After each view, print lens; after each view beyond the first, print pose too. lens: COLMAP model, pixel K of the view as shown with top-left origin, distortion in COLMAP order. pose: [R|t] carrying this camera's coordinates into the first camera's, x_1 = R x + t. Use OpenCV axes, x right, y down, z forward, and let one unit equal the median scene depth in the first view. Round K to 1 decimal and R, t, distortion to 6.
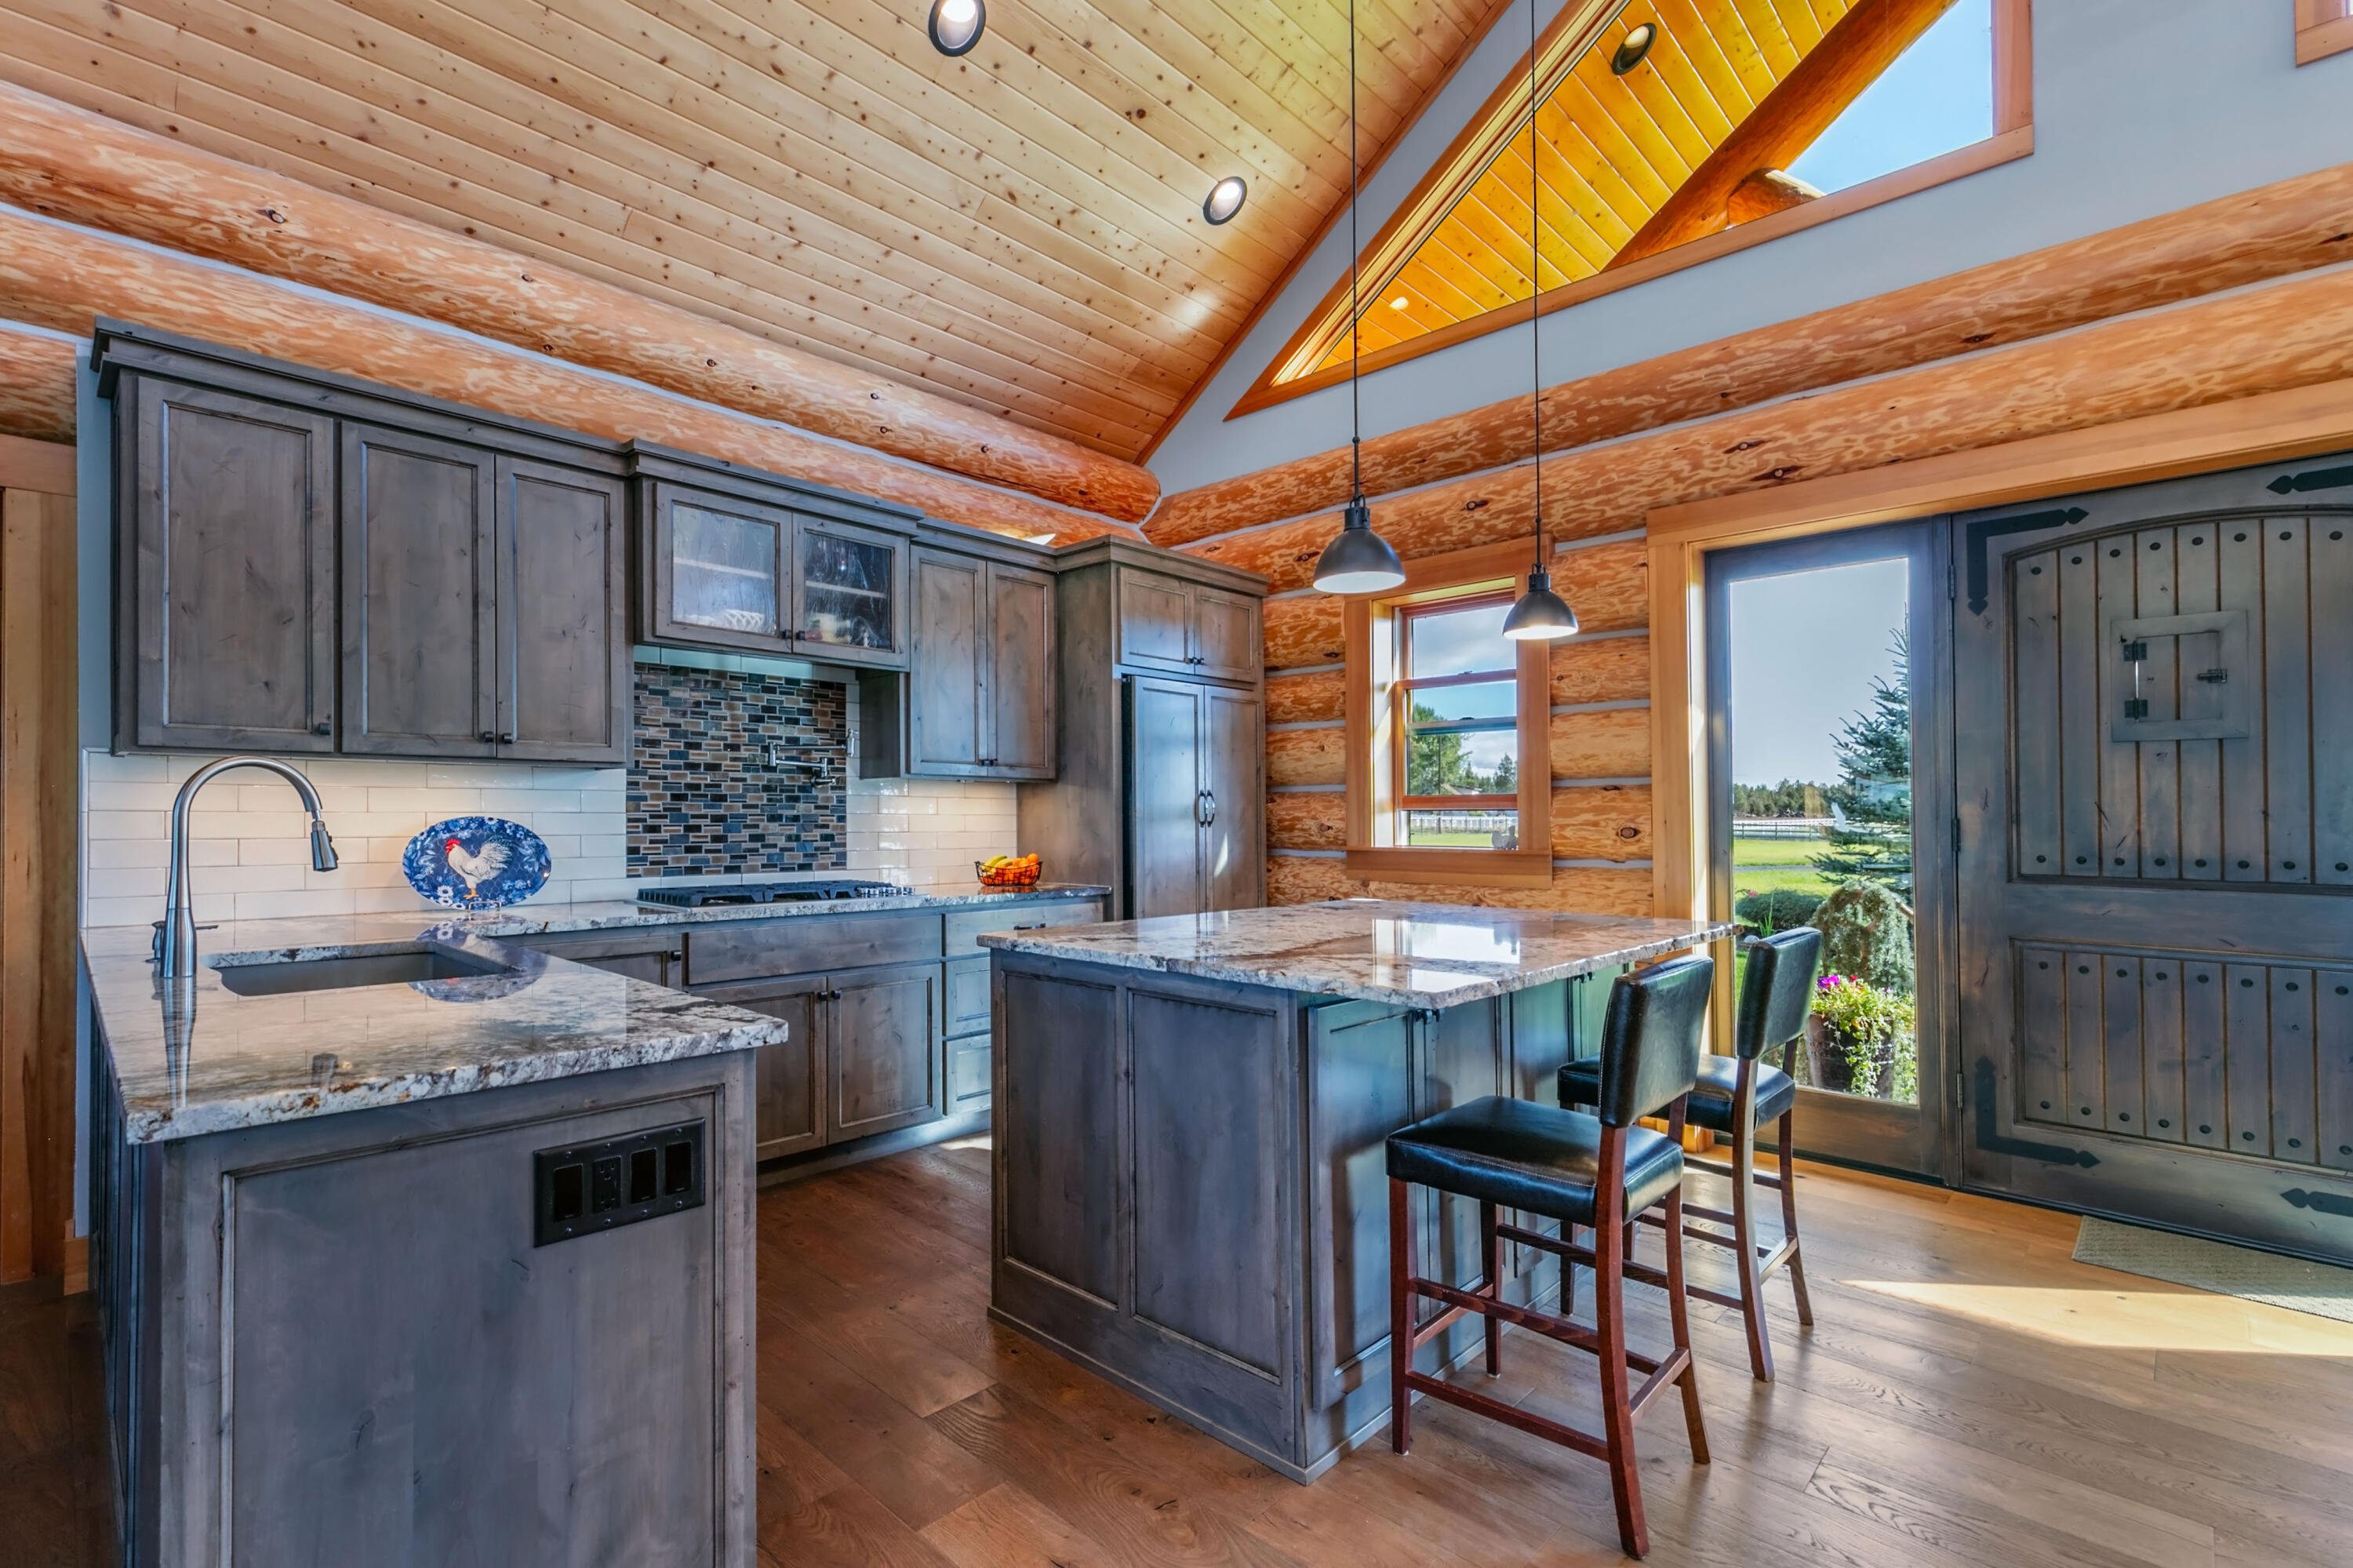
lens RADIAL K [[1088.8, 0, 1159.5], [0, 1088.8, 791.8], [0, 0, 1]] dist [0.008389, -0.000168]
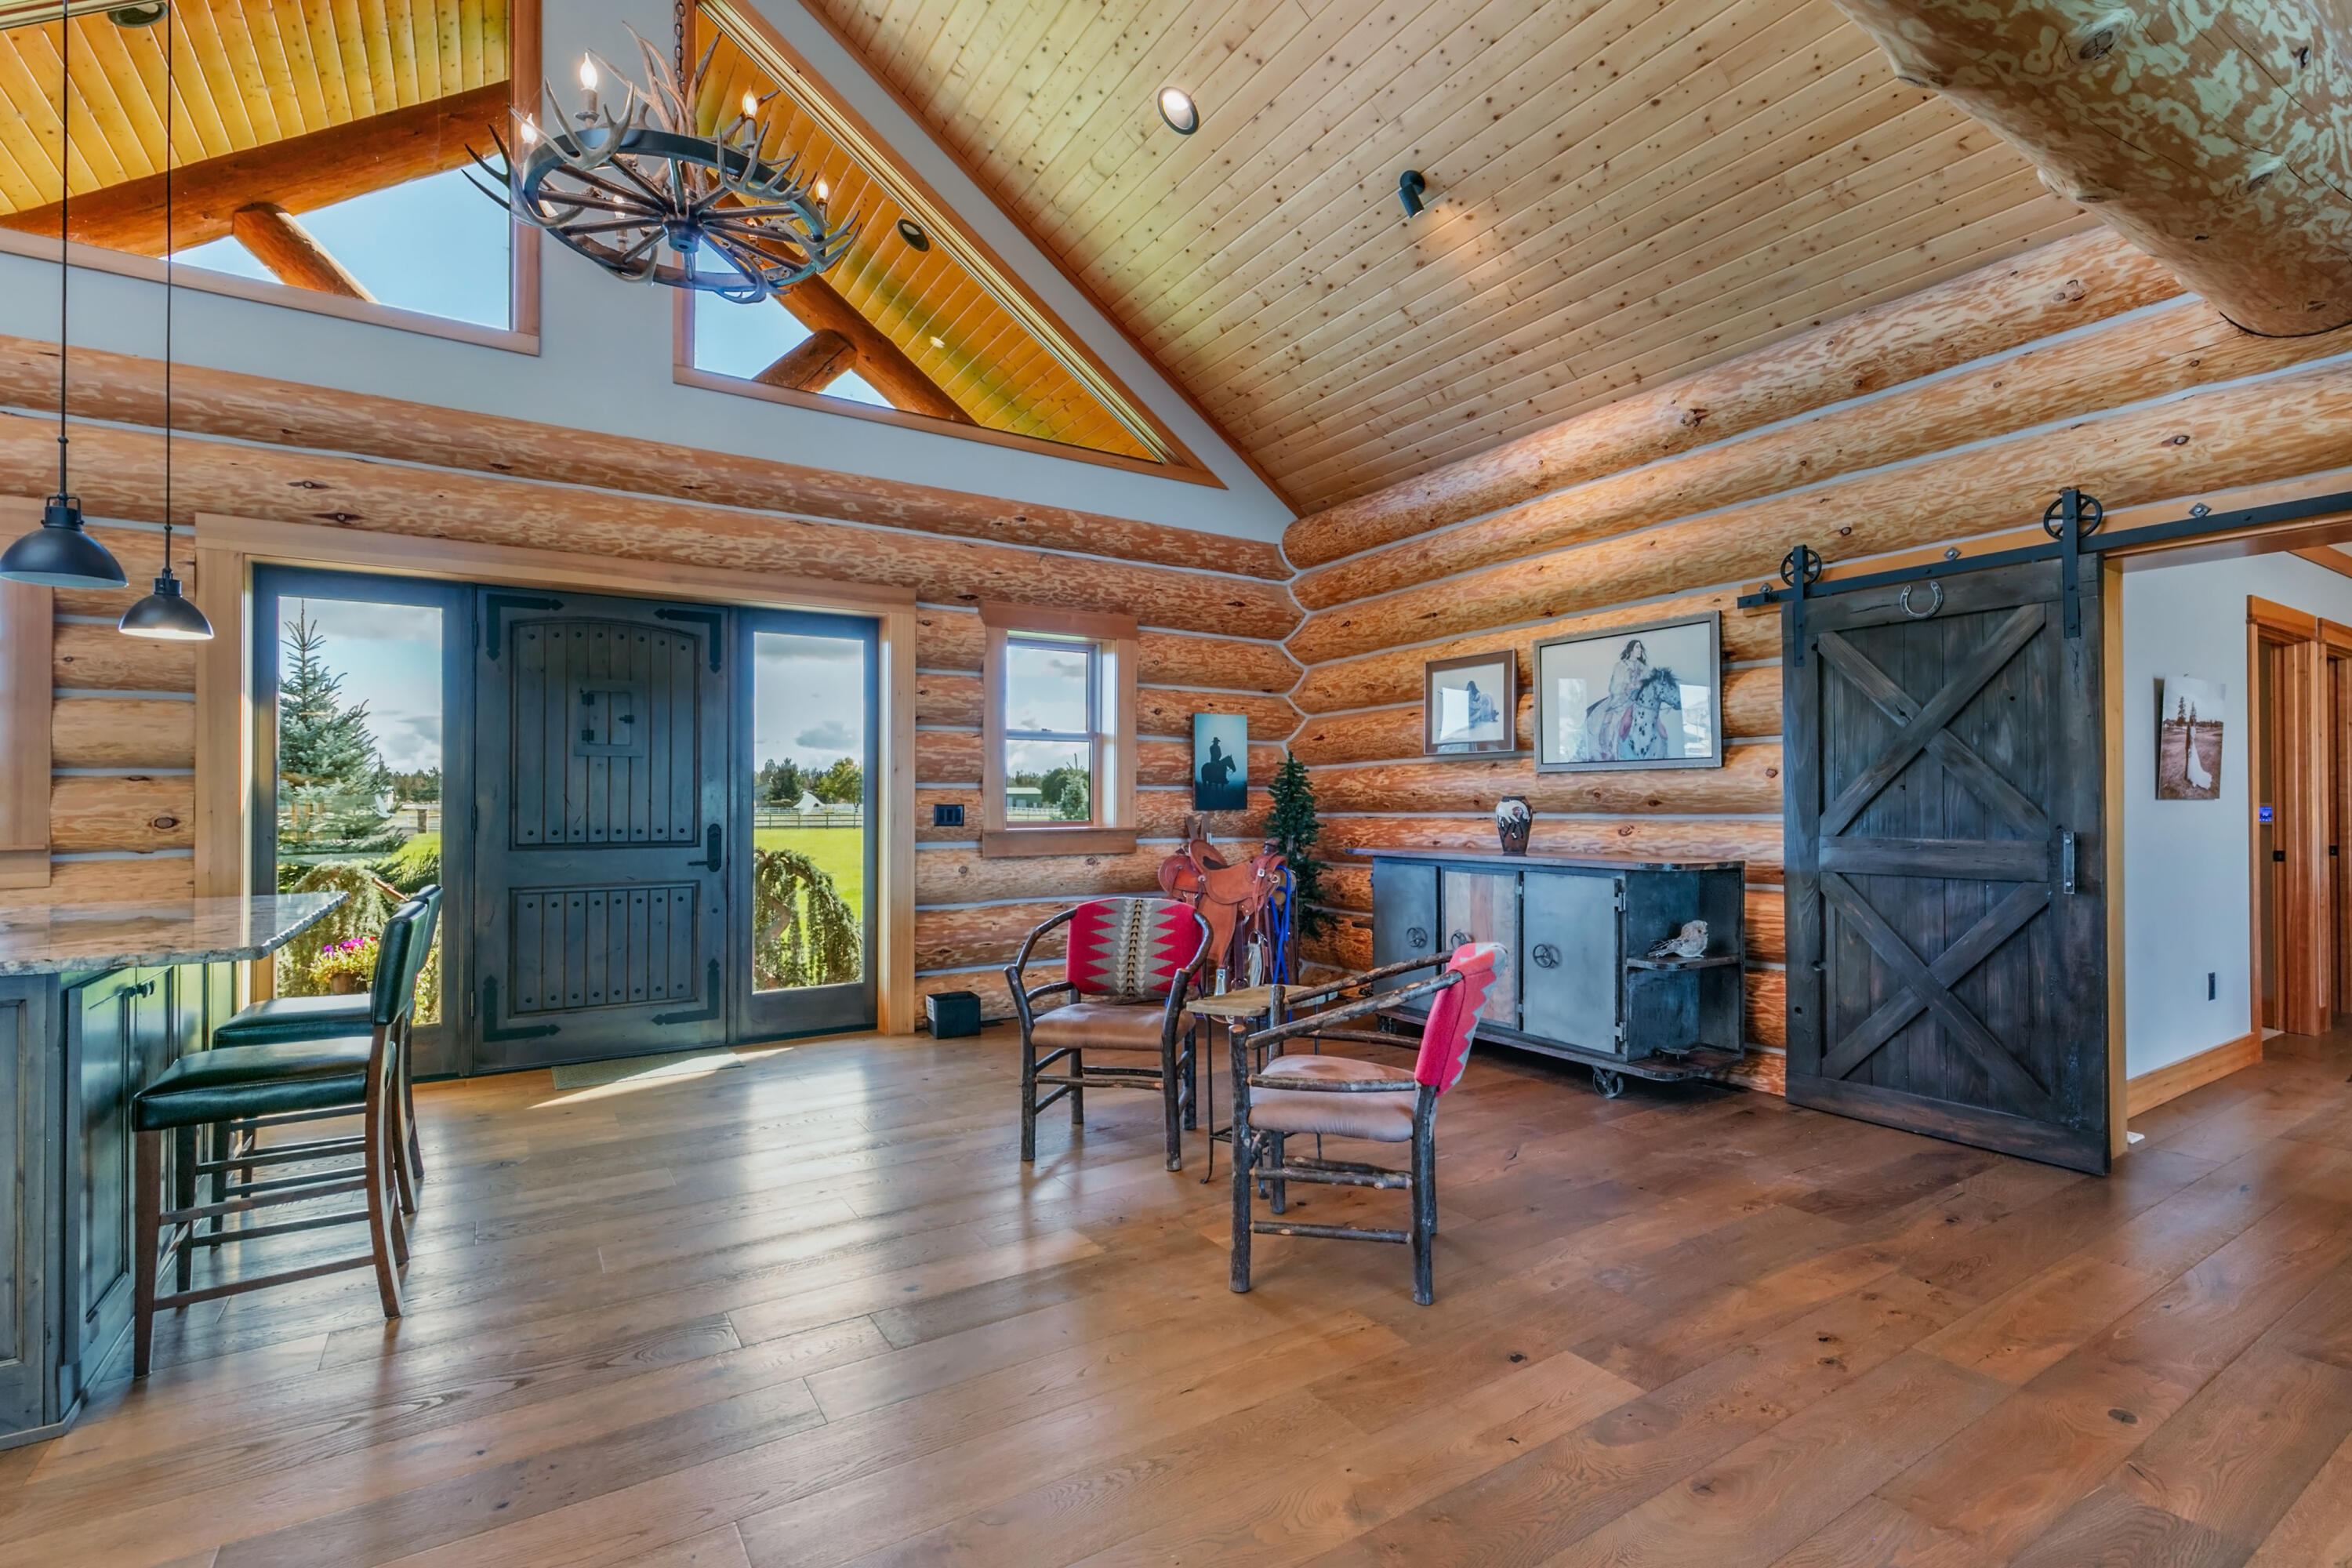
lens RADIAL K [[1047.4, 0, 1174.1], [0, 1047.4, 791.1], [0, 0, 1]] dist [0.001333, -0.000692]
pose [[0.235410, 0.005452, 0.971881, -0.300413], [-0.014980, 0.999886, -0.001981, -0.004035], [-0.971781, -0.014092, 0.235465, -0.141766]]
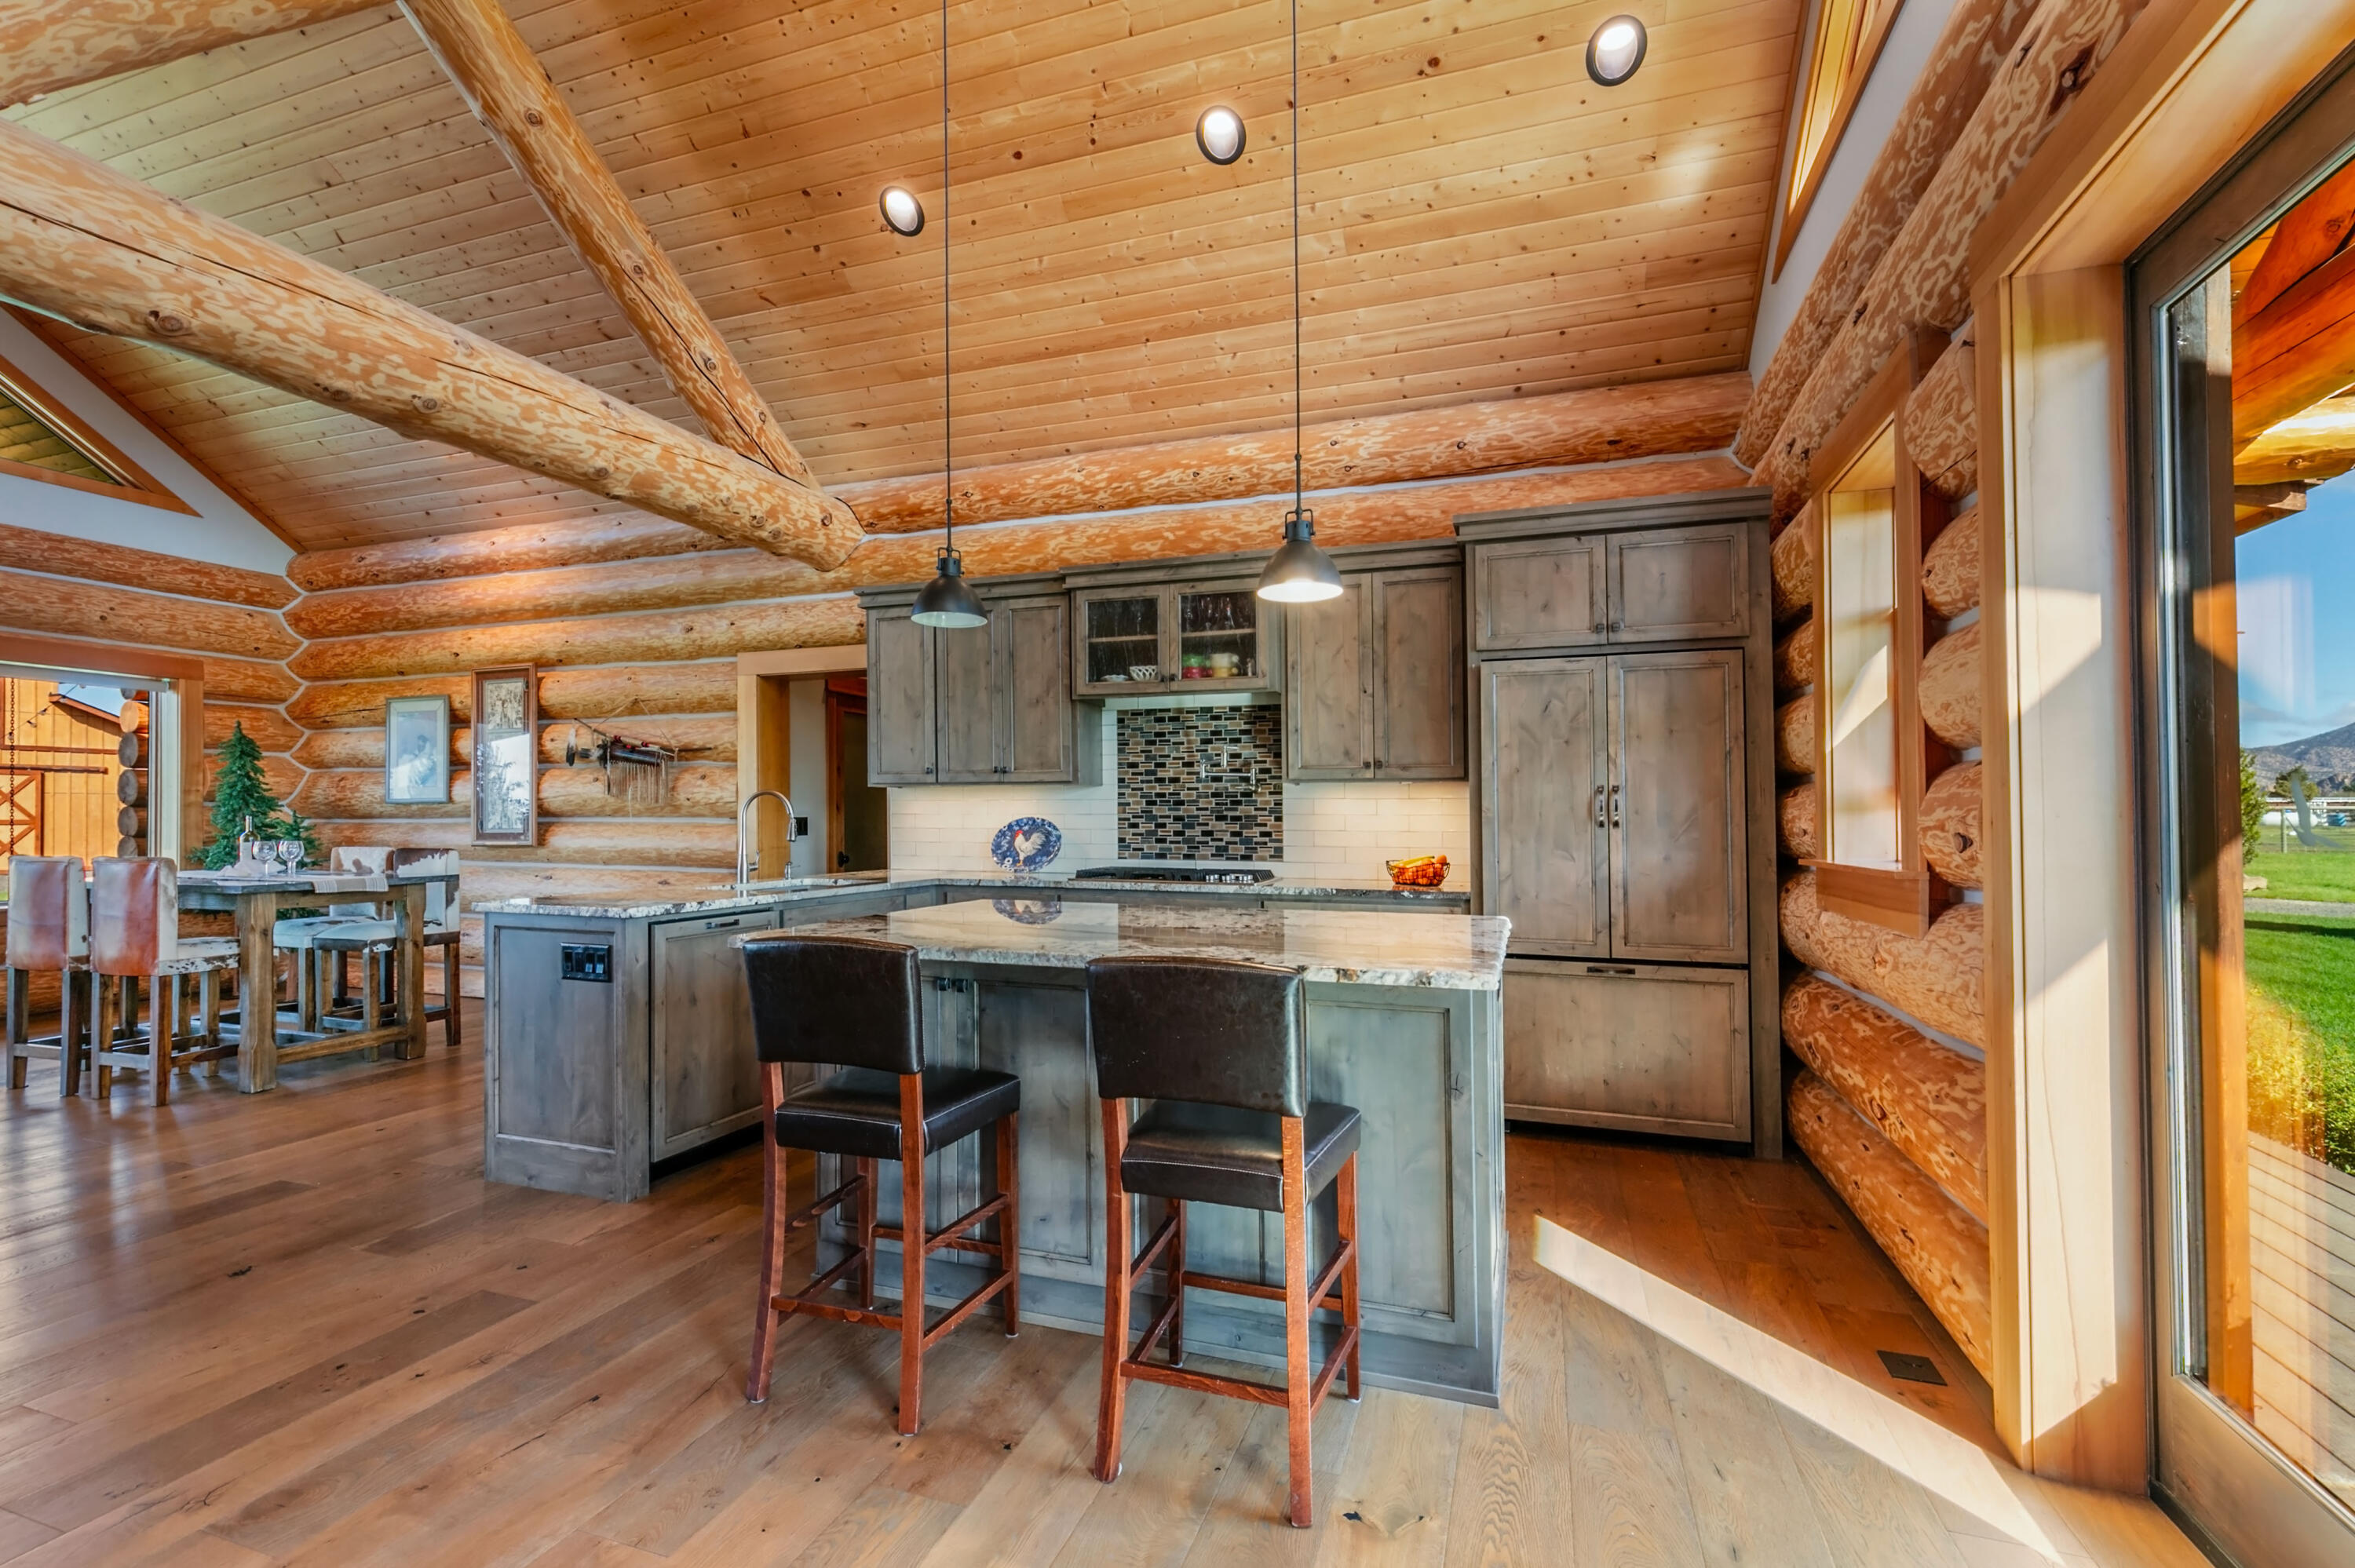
lens RADIAL K [[1078.4, 0, 1119.9], [0, 1078.4, 815.2], [0, 0, 1]] dist [0.000220, 0.000131]
pose [[0.392492, -0.003057, -0.919750, 0.784237], [0.021298, 0.999757, 0.005766, 0.011414], [0.919509, -0.021852, 0.392461, 0.410783]]
